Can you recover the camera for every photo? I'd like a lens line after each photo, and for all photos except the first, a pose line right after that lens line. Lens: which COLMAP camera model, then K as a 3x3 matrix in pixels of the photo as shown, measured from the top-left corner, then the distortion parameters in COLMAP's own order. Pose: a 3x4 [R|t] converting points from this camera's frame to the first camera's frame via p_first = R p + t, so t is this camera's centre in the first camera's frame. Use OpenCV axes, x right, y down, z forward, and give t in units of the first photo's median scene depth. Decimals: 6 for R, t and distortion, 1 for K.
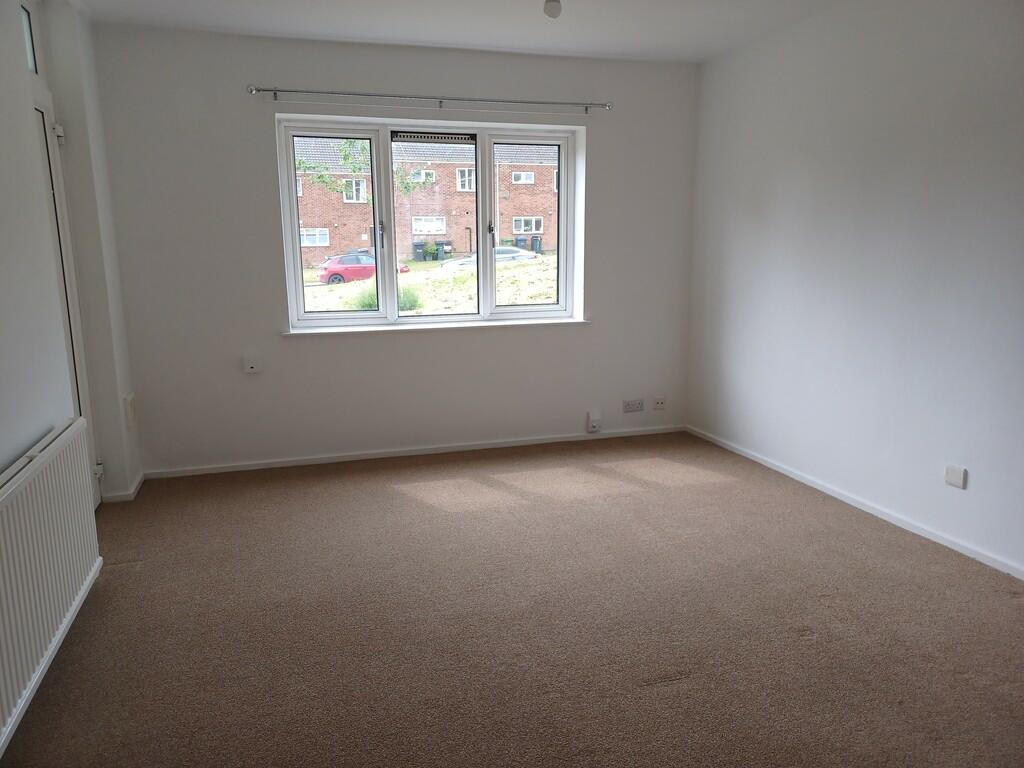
lens RADIAL K [[746.4, 0, 512.0], [0, 746.4, 384.0], [0, 0, 1]] dist [0.057876, -0.033379]
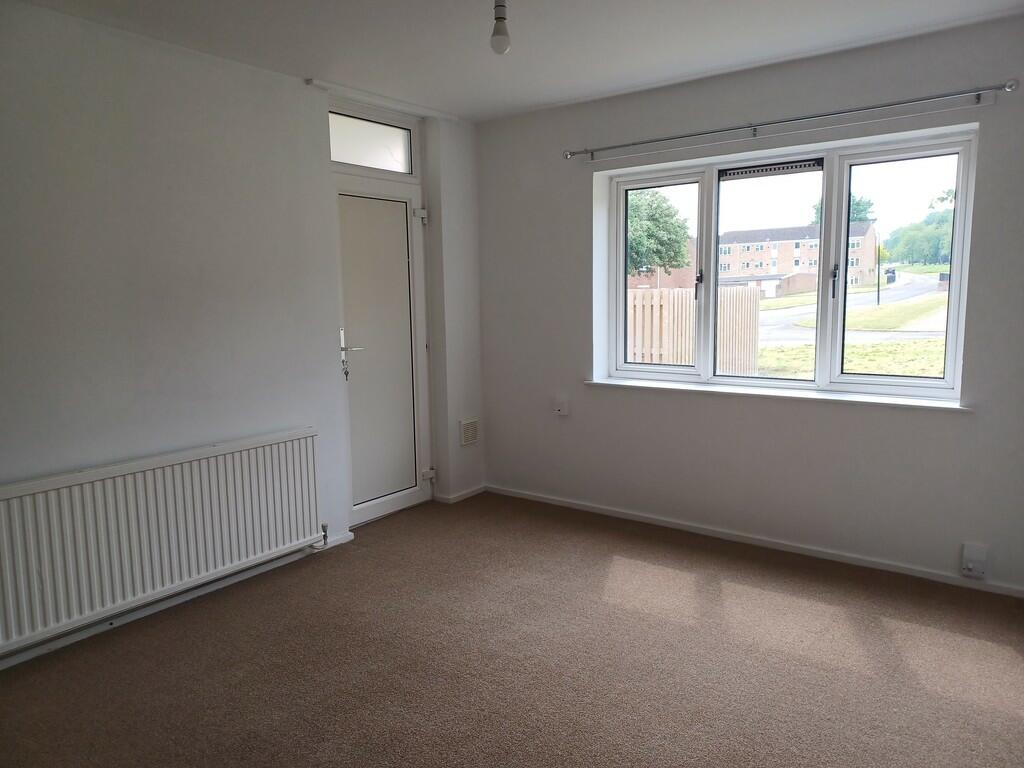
lens RADIAL K [[746.4, 0, 512.0], [0, 746.4, 384.0], [0, 0, 1]] dist [0.057876, -0.033379]
pose [[0.583124, 0.102888, -0.805841, 0.448300], [-0.139609, 0.989882, 0.025362, -0.073265], [0.800297, 0.097713, 0.591588, 0.299927]]
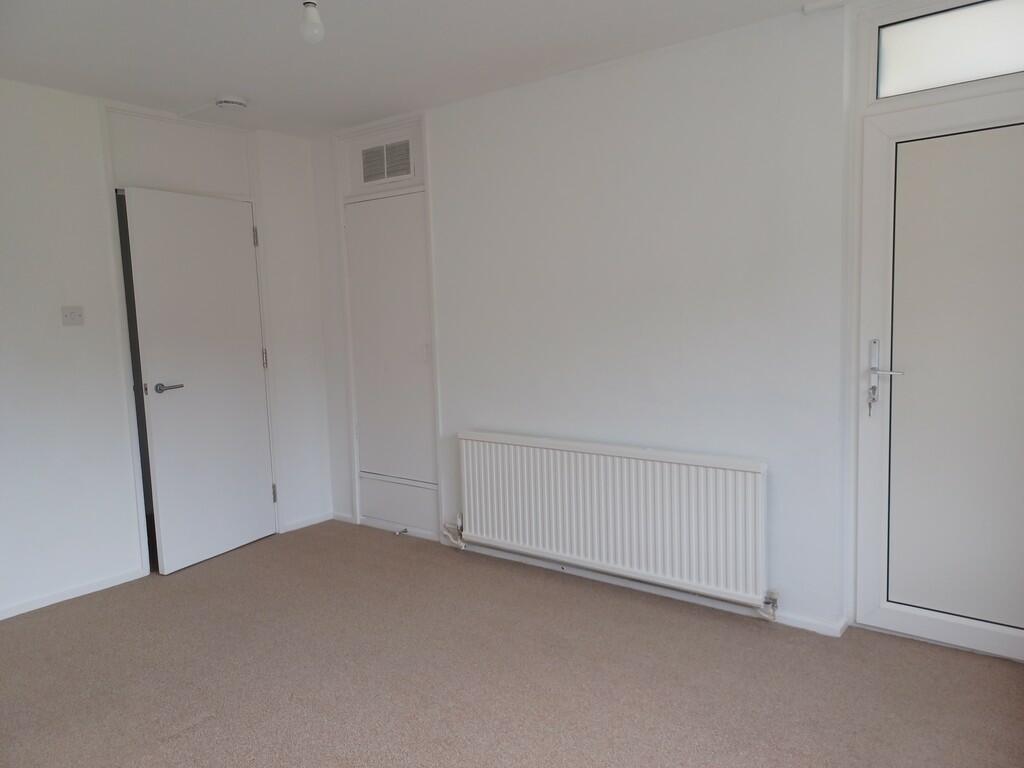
lens RADIAL K [[746.4, 0, 512.0], [0, 746.4, 384.0], [0, 0, 1]] dist [0.057876, -0.033379]
pose [[-0.828805, 0.095438, -0.551339, 0.185515], [-0.062938, 0.963192, 0.261342, -0.200386], [0.555987, 0.251301, -0.792291, 1.018424]]
